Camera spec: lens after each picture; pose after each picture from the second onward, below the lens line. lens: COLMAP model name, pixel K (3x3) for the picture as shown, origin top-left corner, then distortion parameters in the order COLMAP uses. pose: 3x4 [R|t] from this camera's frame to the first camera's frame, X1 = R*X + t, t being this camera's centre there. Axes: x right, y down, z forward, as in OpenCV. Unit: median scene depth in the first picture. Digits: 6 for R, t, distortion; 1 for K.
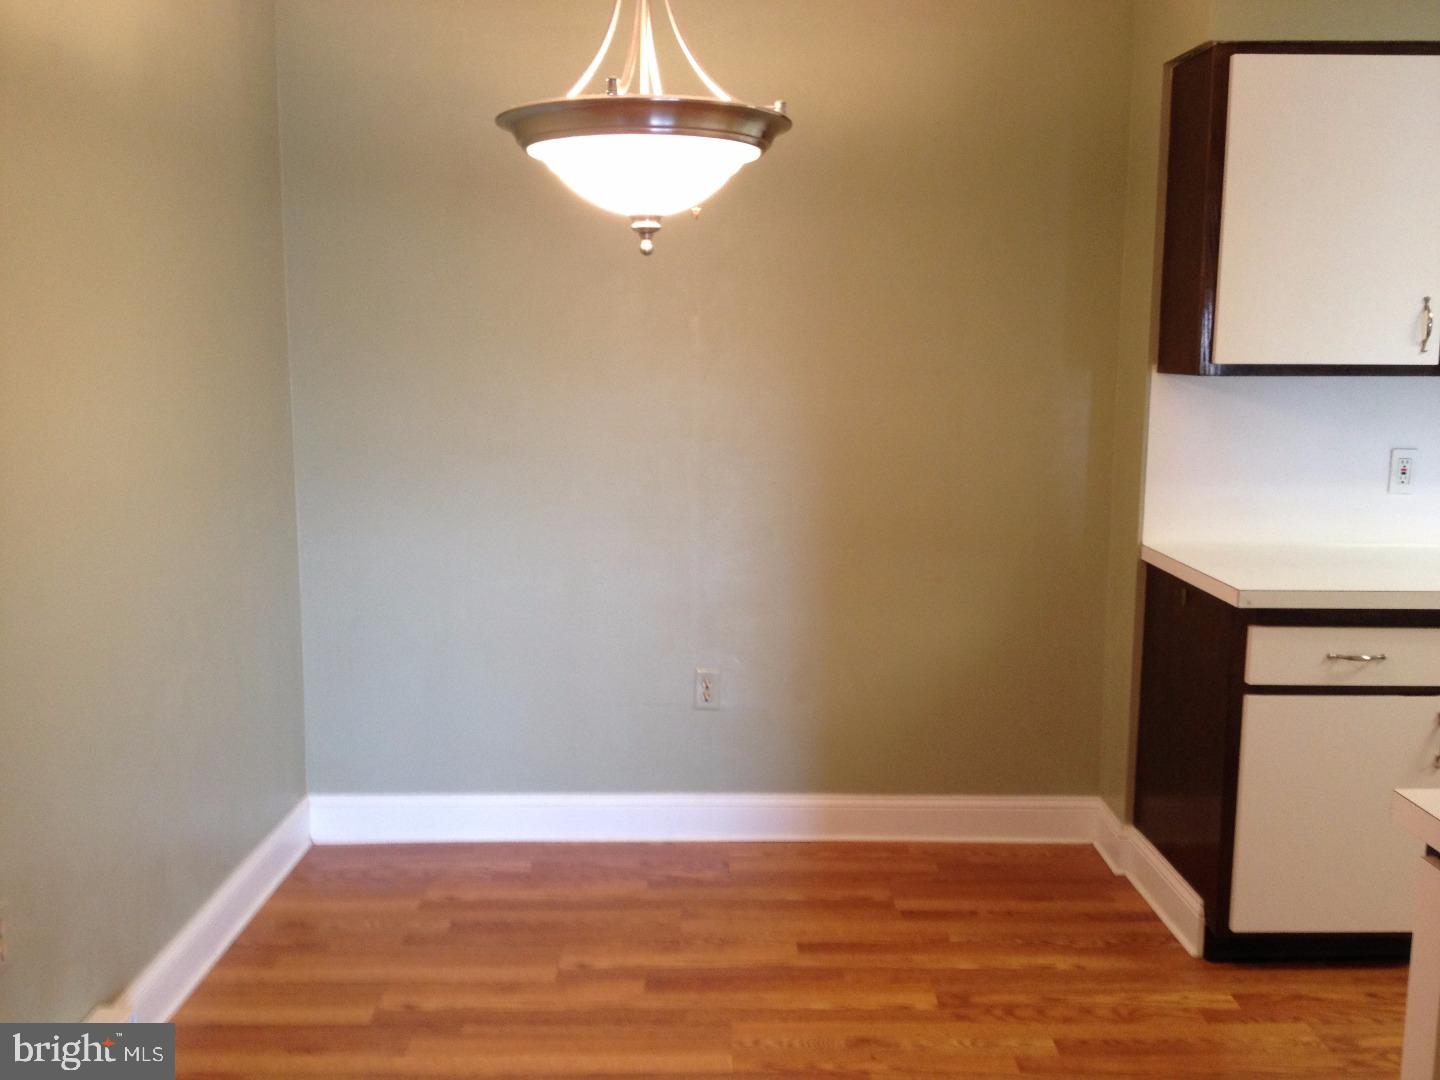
lens RADIAL K [[1381.3, 0, 713.1], [0, 1381.3, 528.3], [0, 0, 1]] dist [0.143274, -0.294273]
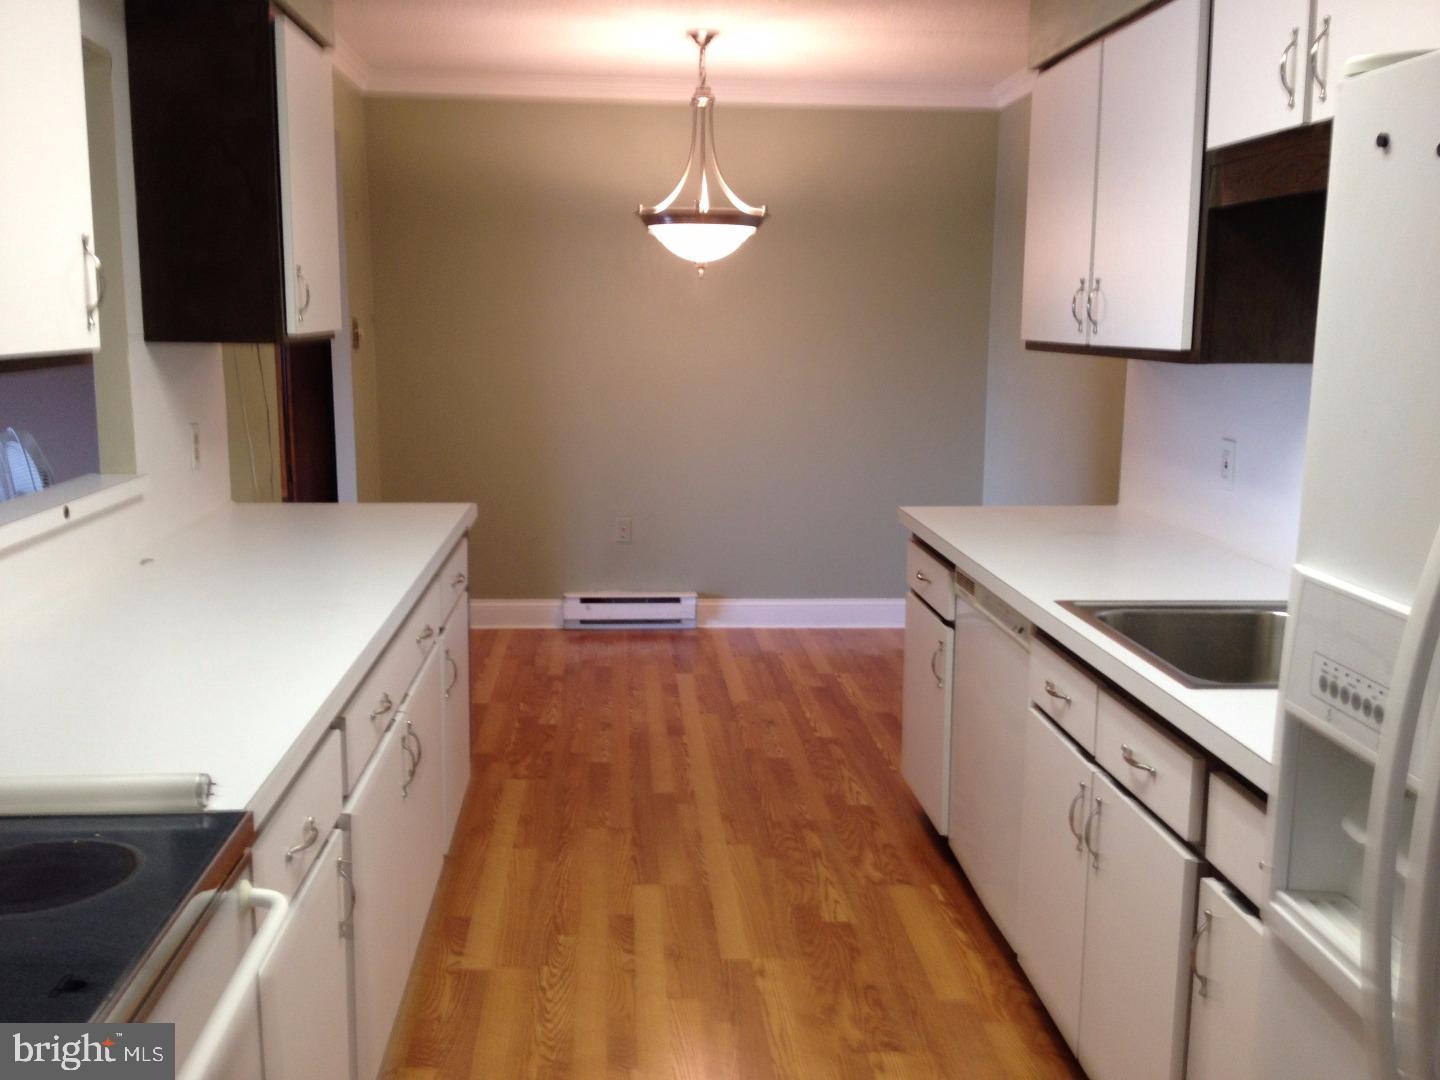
lens RADIAL K [[1381.3, 0, 713.1], [0, 1381.3, 528.3], [0, 0, 1]] dist [0.143274, -0.294273]
pose [[0.043134, 0.145257, -0.988453, 1.705420], [-0.152893, 0.978680, 0.137149, -0.091587], [0.987301, 0.145212, 0.064423, 0.754364]]
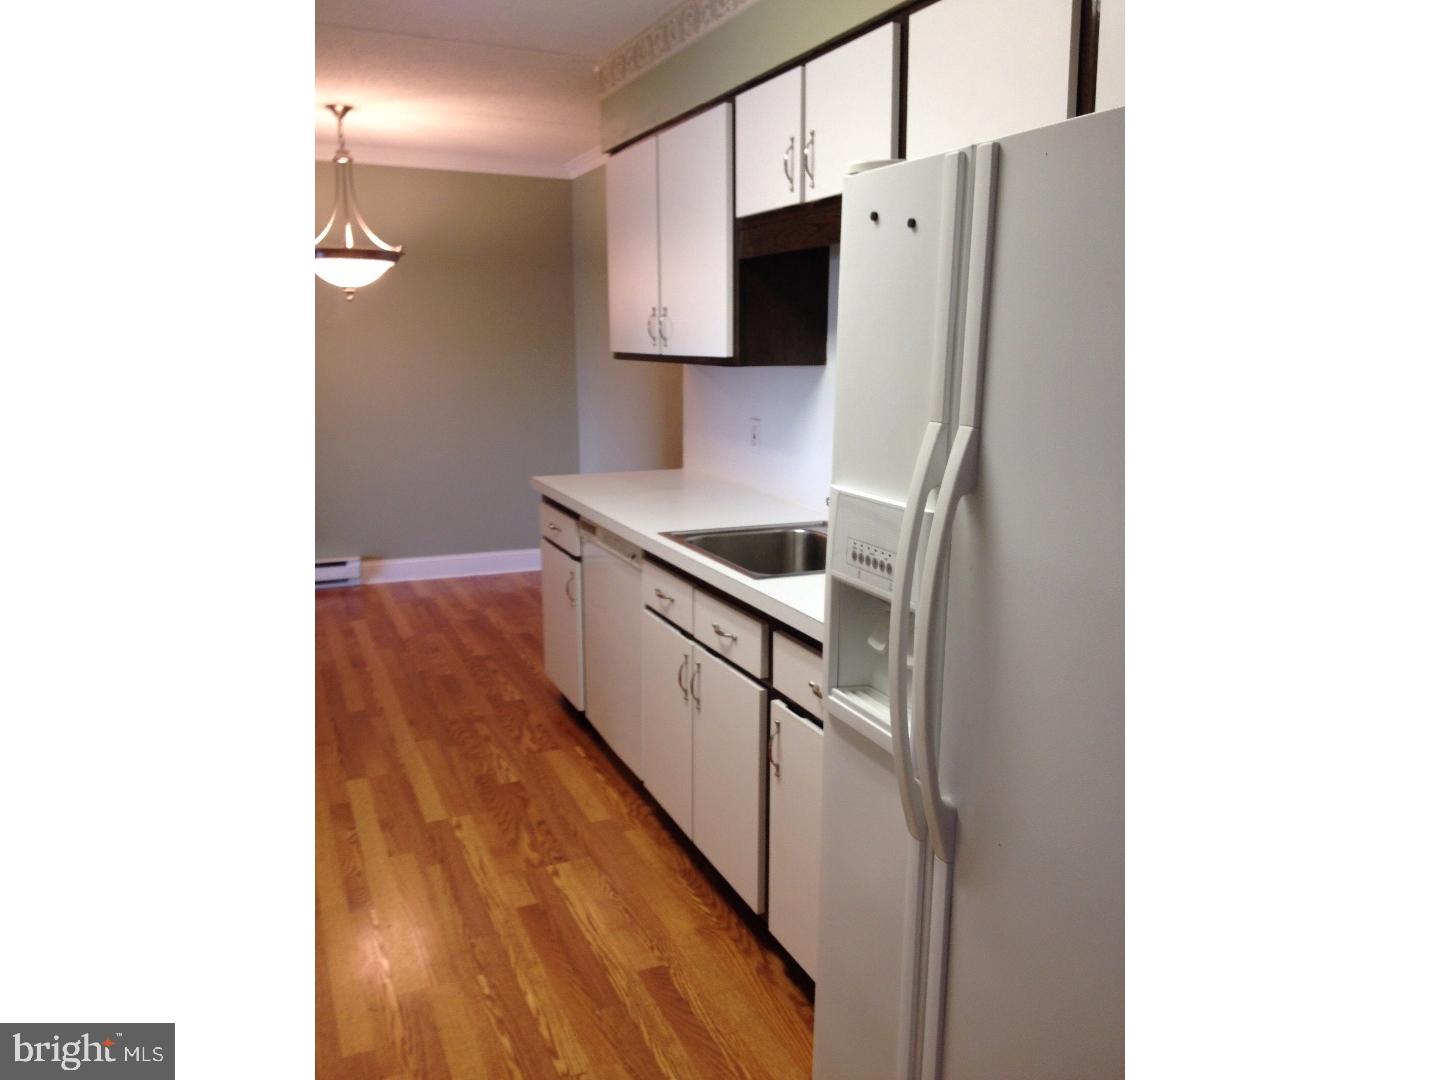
lens RADIAL K [[1049.3, 0, 736.6], [0, 1049.3, 542.3], [0, 0, 1]] dist [0.144912, -0.264617]
pose [[0.392978, 0.167954, -0.904080, 1.747428], [-0.134043, 0.983139, 0.124376, -0.078196], [0.909726, 0.072309, 0.408865, 0.703076]]
